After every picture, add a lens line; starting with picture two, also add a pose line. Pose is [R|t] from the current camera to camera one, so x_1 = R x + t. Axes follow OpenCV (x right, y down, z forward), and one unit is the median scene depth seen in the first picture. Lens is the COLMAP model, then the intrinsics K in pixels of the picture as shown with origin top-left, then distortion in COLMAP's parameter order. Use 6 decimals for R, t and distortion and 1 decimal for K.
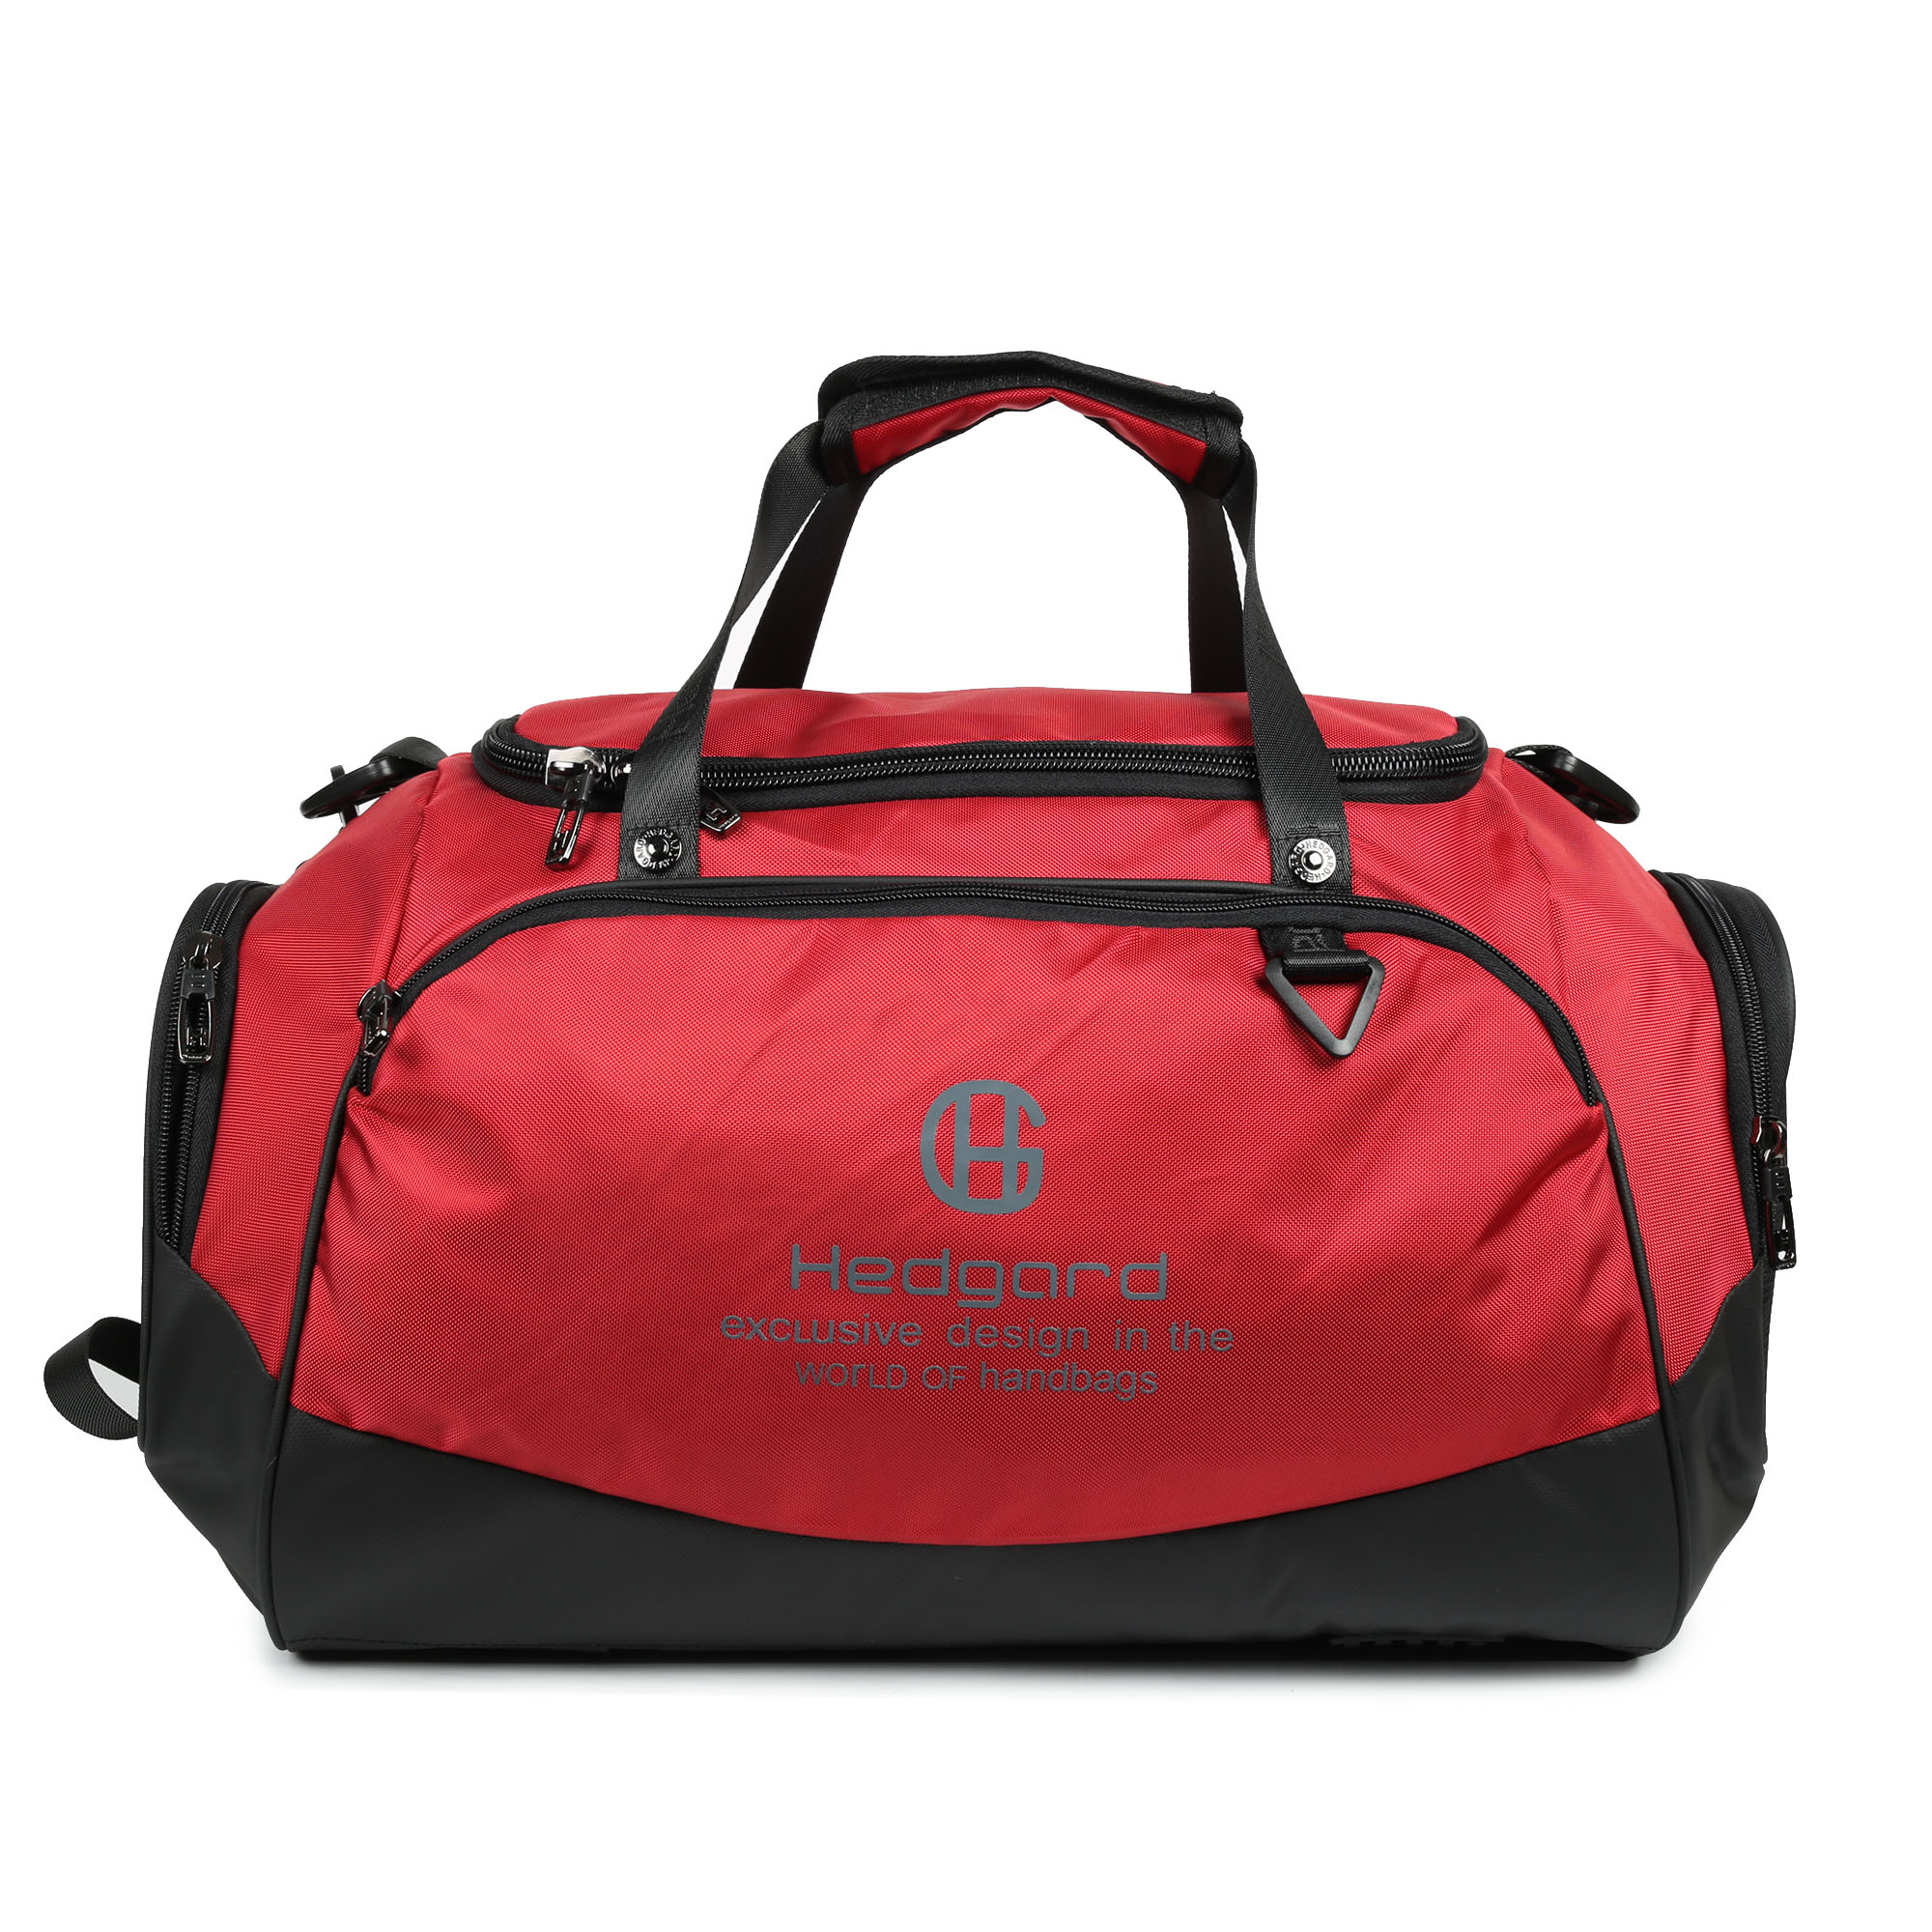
lens RADIAL K [[3081.8, 0, 966.0], [0, 3081.8, 966.0], [0, 0, 1]] dist [-0.031390, -0.046128]
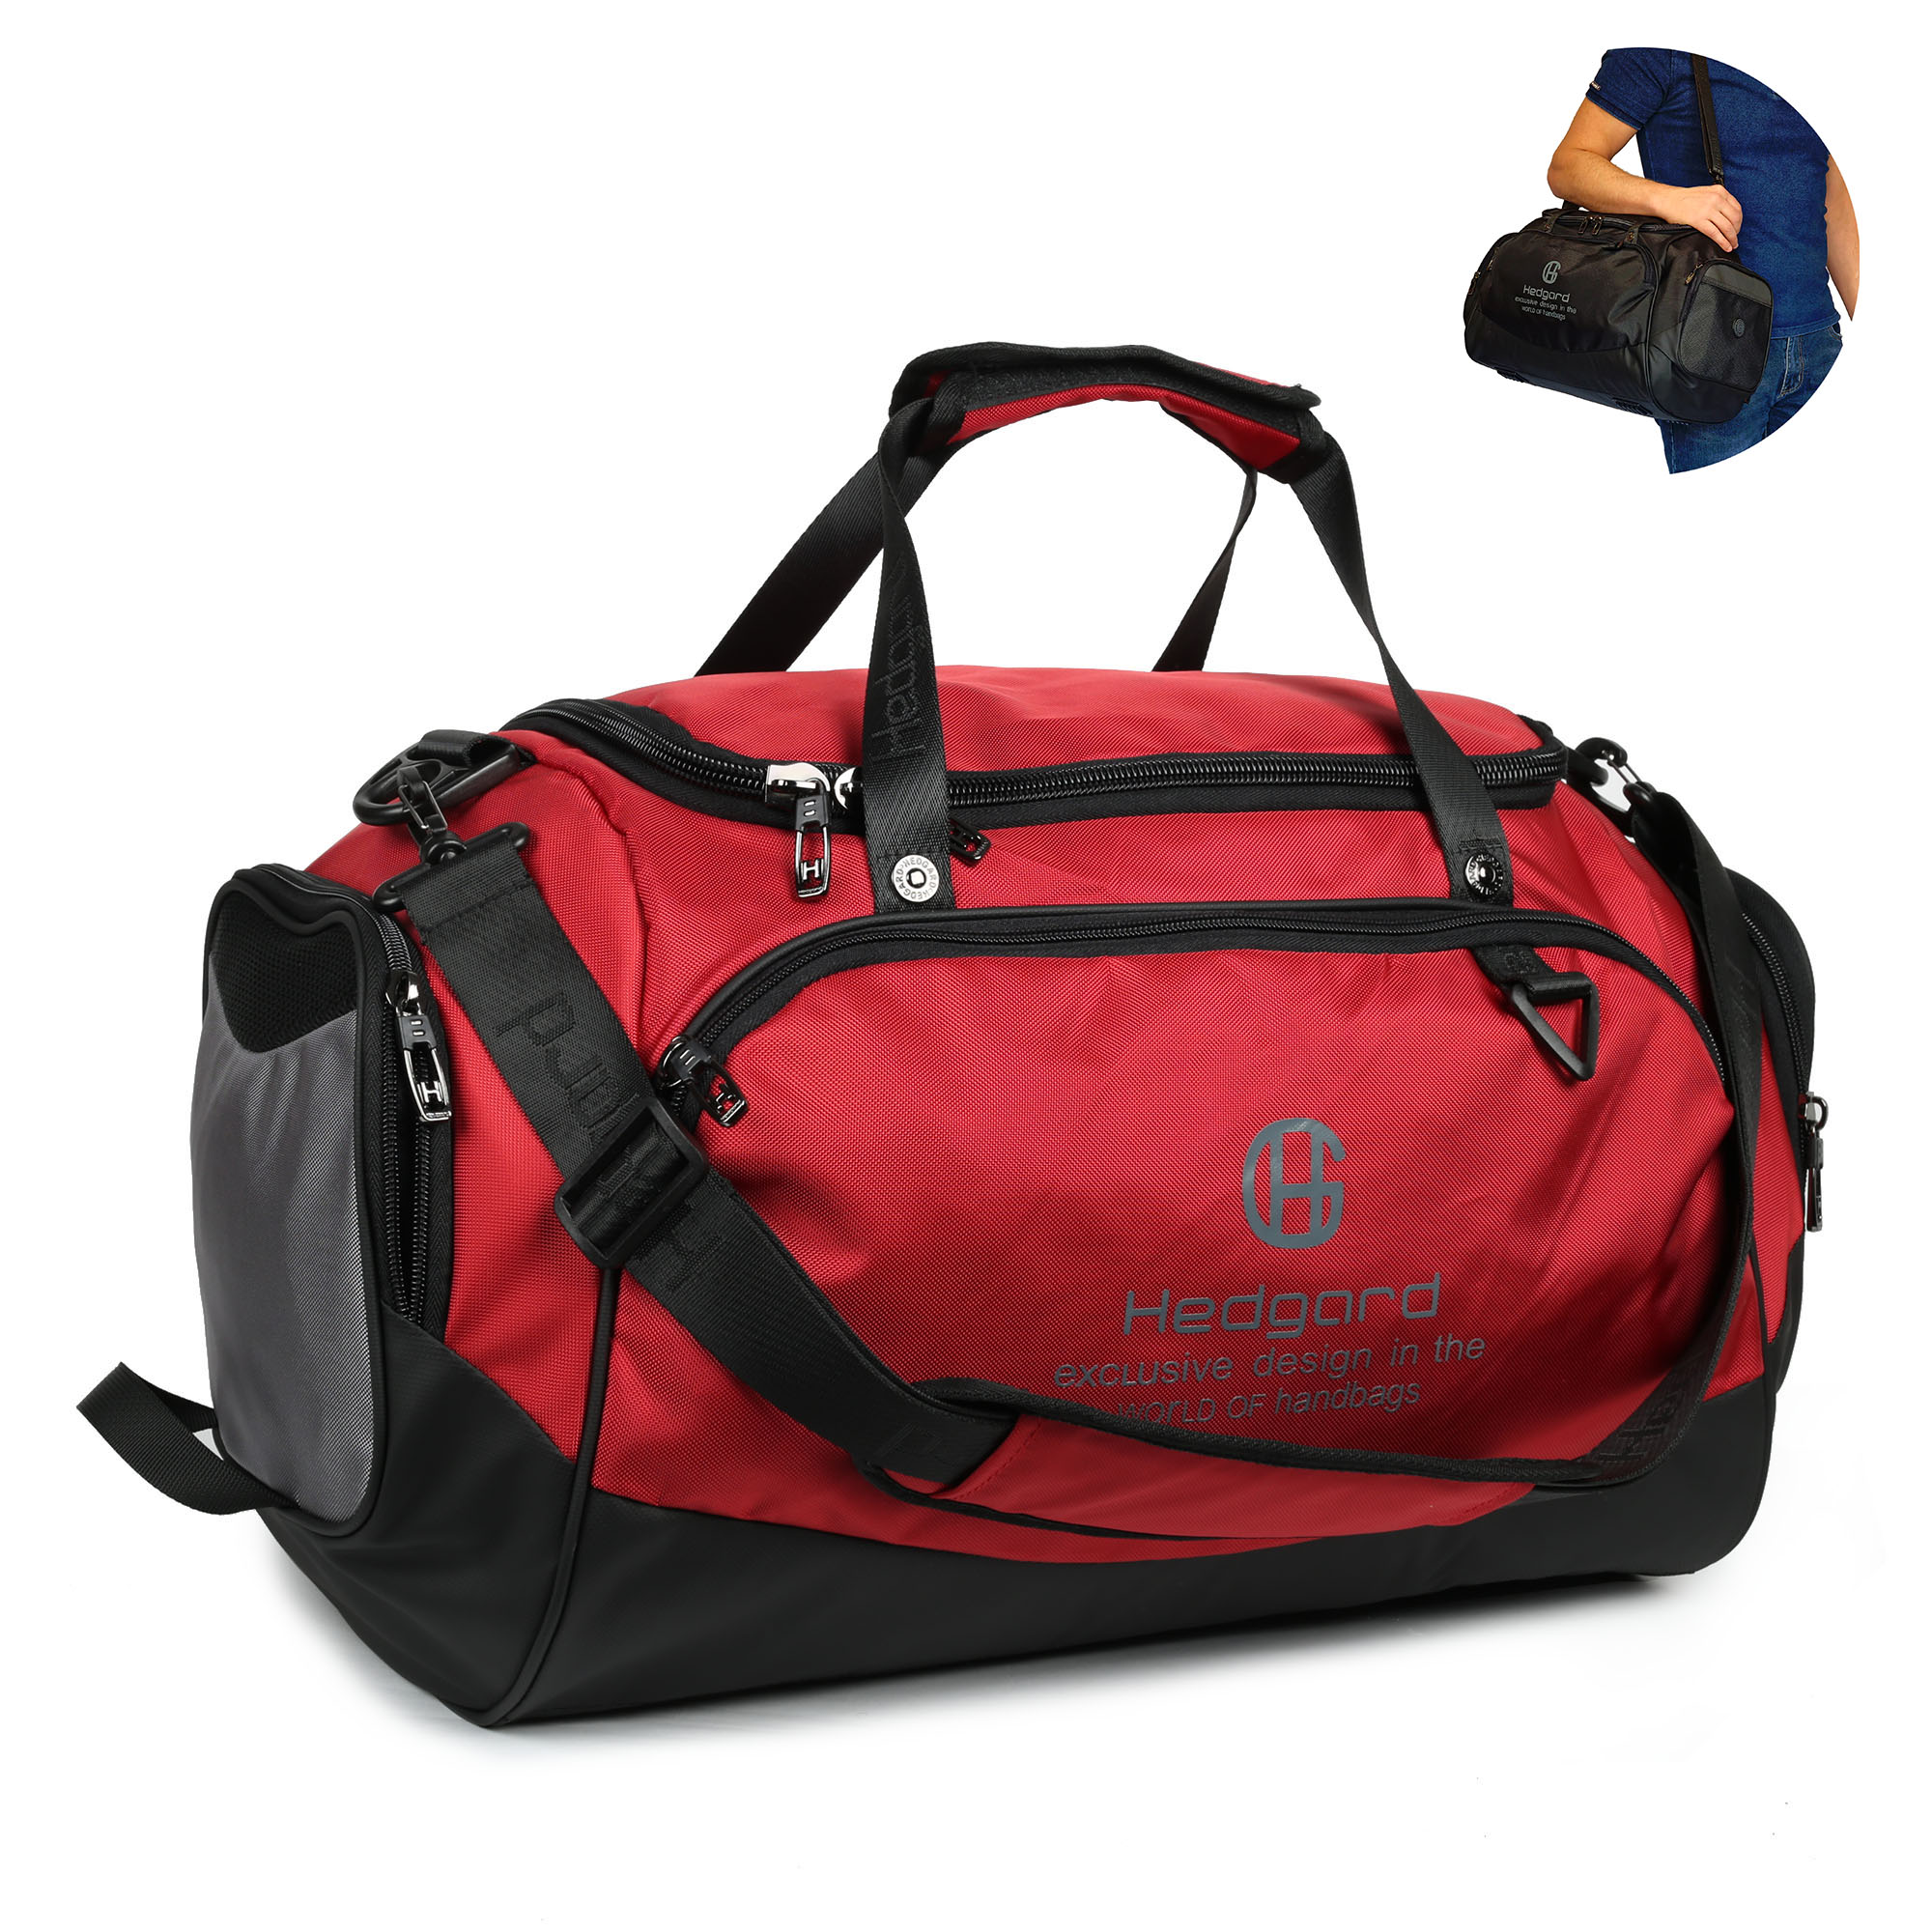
lens RADIAL K [[3081.8, 0, 966.0], [0, 3081.8, 966.0], [0, 0, 1]] dist [-0.031390, -0.046128]
pose [[0.925741, -0.027238, 0.377176, -0.471092], [-0.009372, 0.995444, 0.094889, -0.106899], [-0.378042, -0.091378, 0.921268, 0.109903]]
